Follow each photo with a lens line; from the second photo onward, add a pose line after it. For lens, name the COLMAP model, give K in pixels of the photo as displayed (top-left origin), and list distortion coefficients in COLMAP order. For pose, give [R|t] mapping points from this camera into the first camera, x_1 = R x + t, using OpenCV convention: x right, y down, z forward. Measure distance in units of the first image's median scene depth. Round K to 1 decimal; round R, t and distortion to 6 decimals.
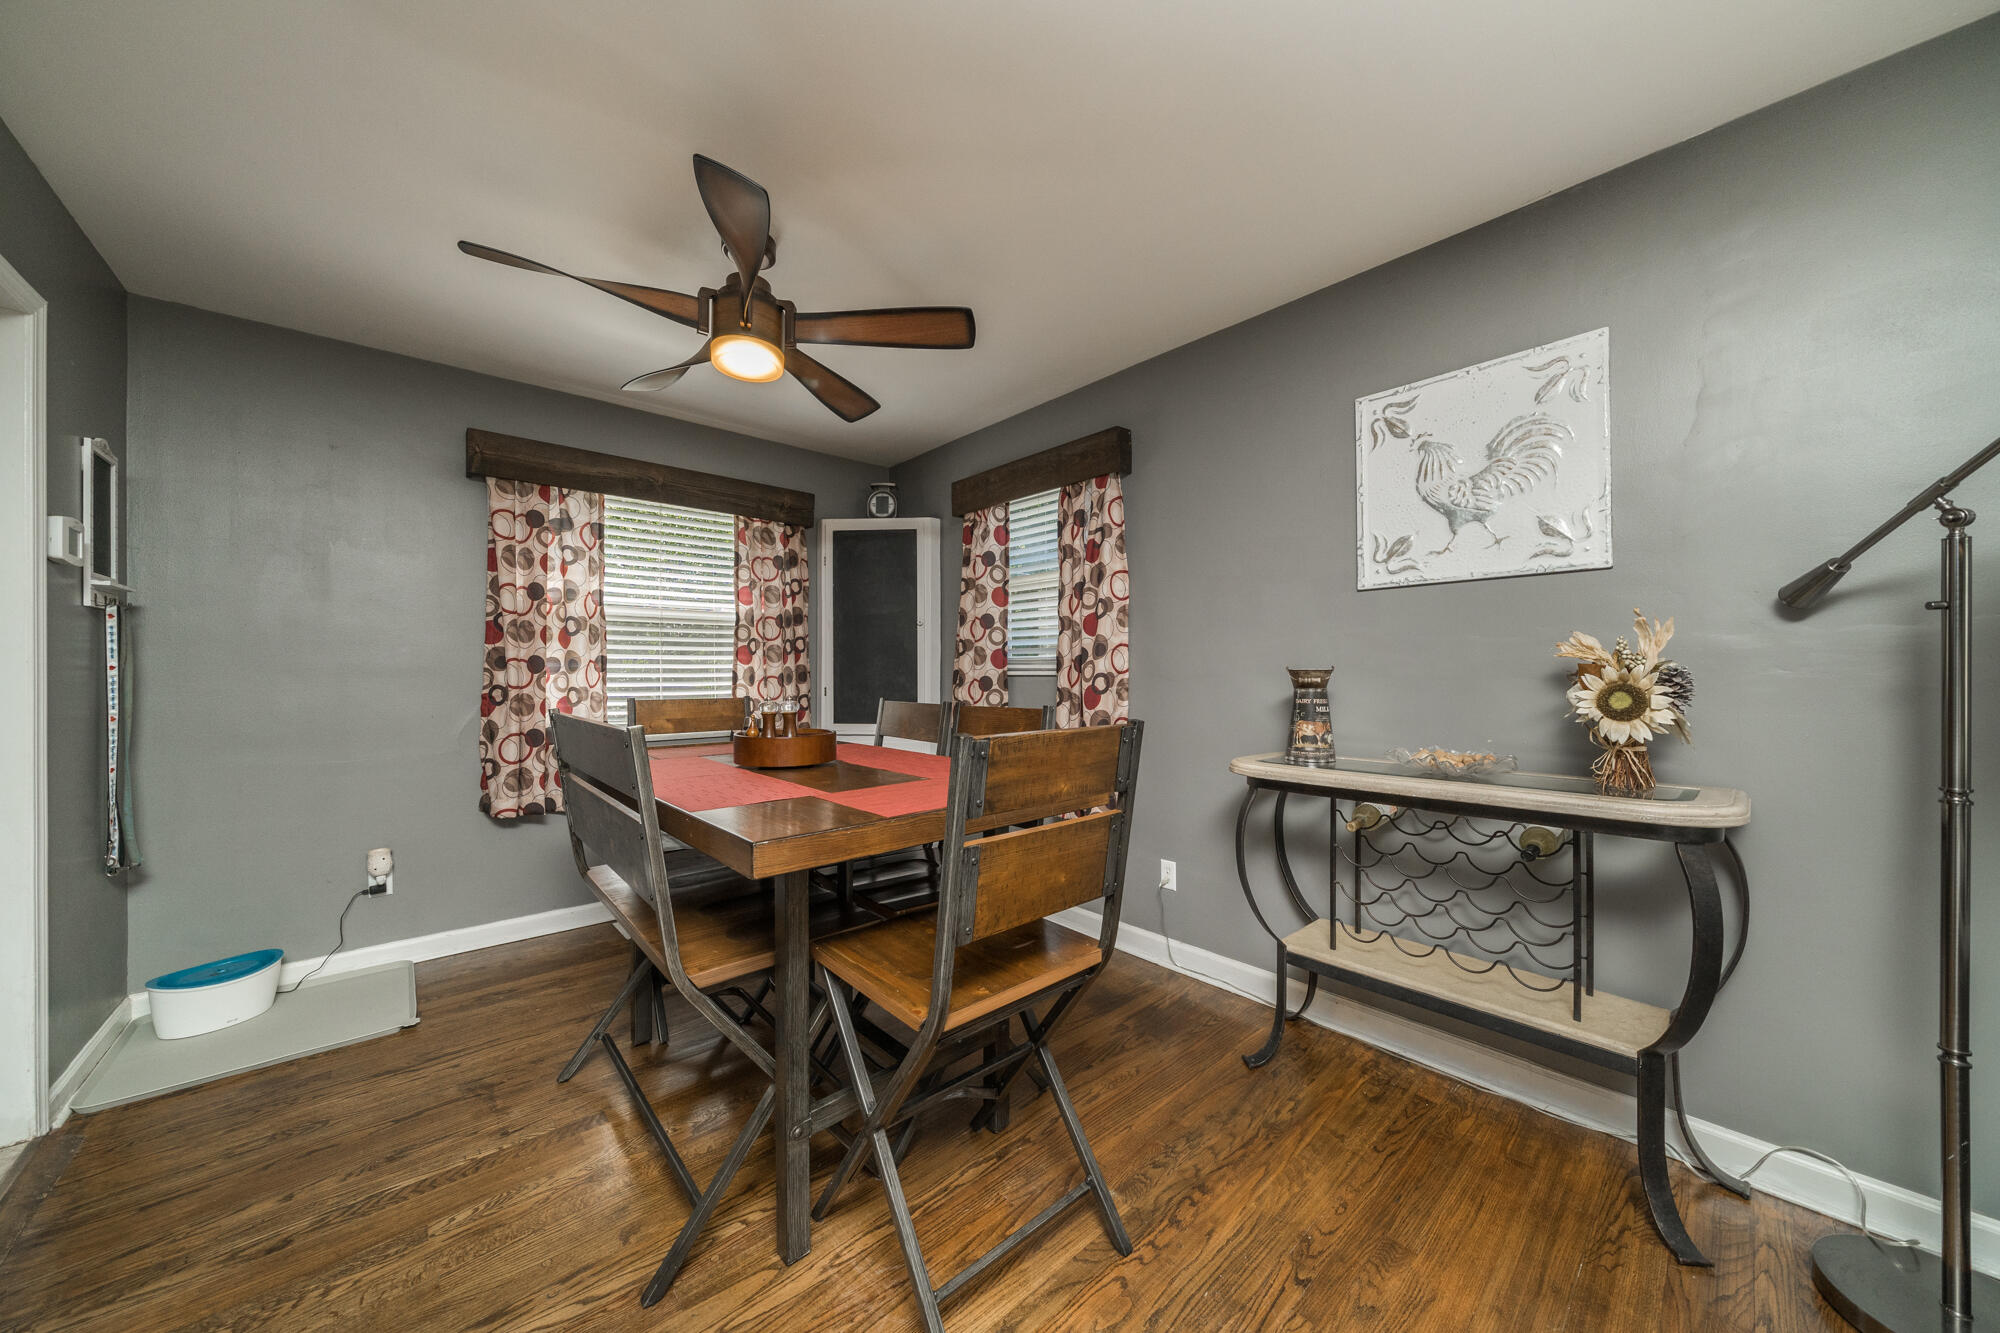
lens RADIAL K [[679.6, 0, 1011.5], [0, 679.6, 669.2], [0, 0, 1]] dist [0.000683, 0.000024]
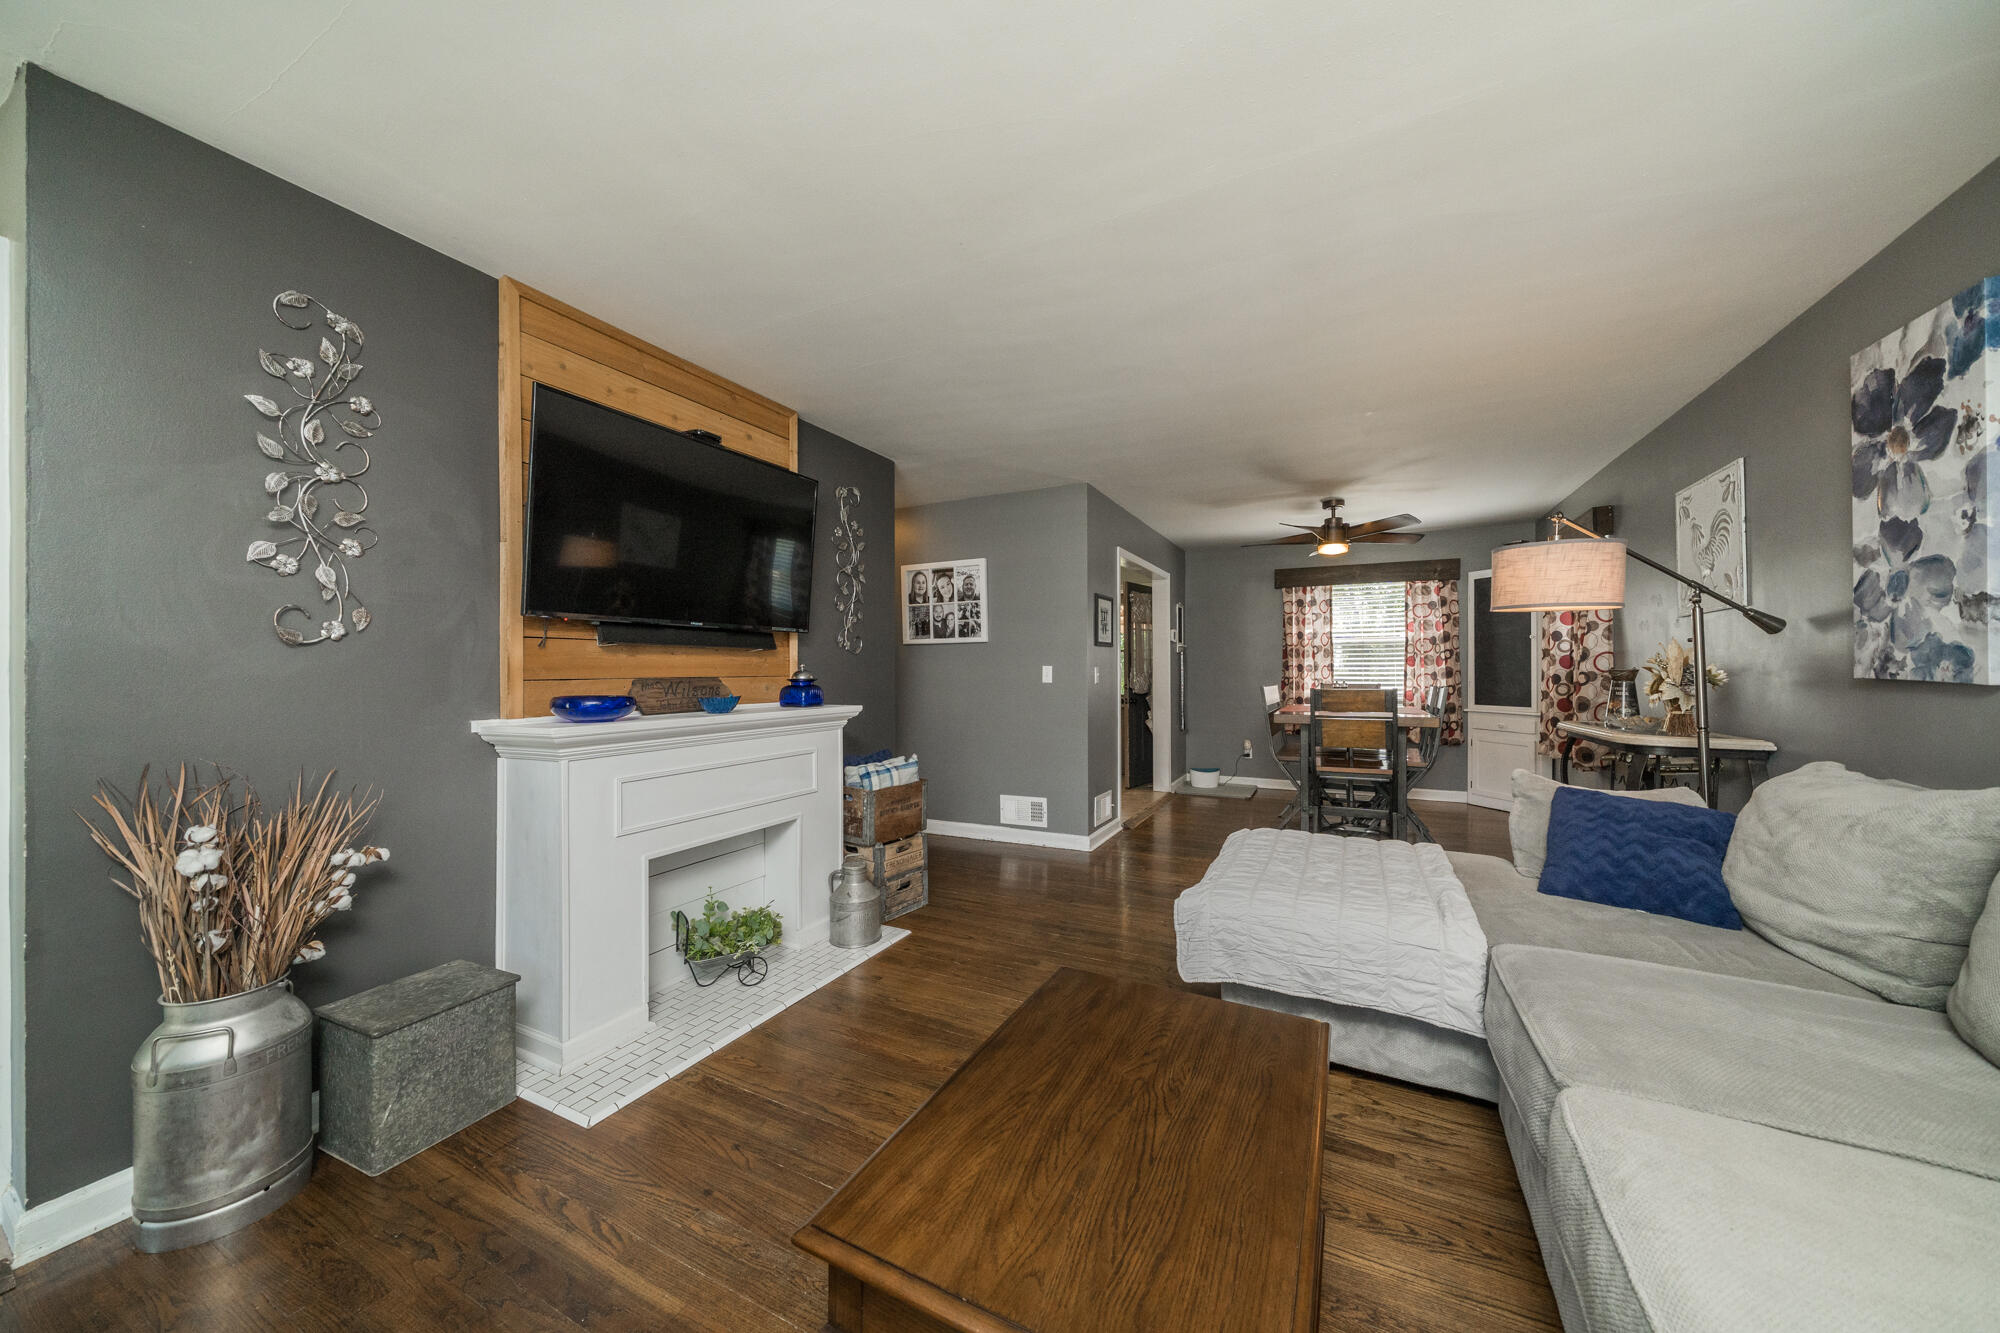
lens RADIAL K [[679.6, 0, 1000.9], [0, 679.6, 668.3], [0, 0, 1]] dist [0.000683, 0.000024]
pose [[0.363094, -0.004772, -0.931740, 0.993688], [0.004479, 0.999984, -0.003376, -0.002698], [0.931742, -0.002947, 0.363109, -0.707976]]
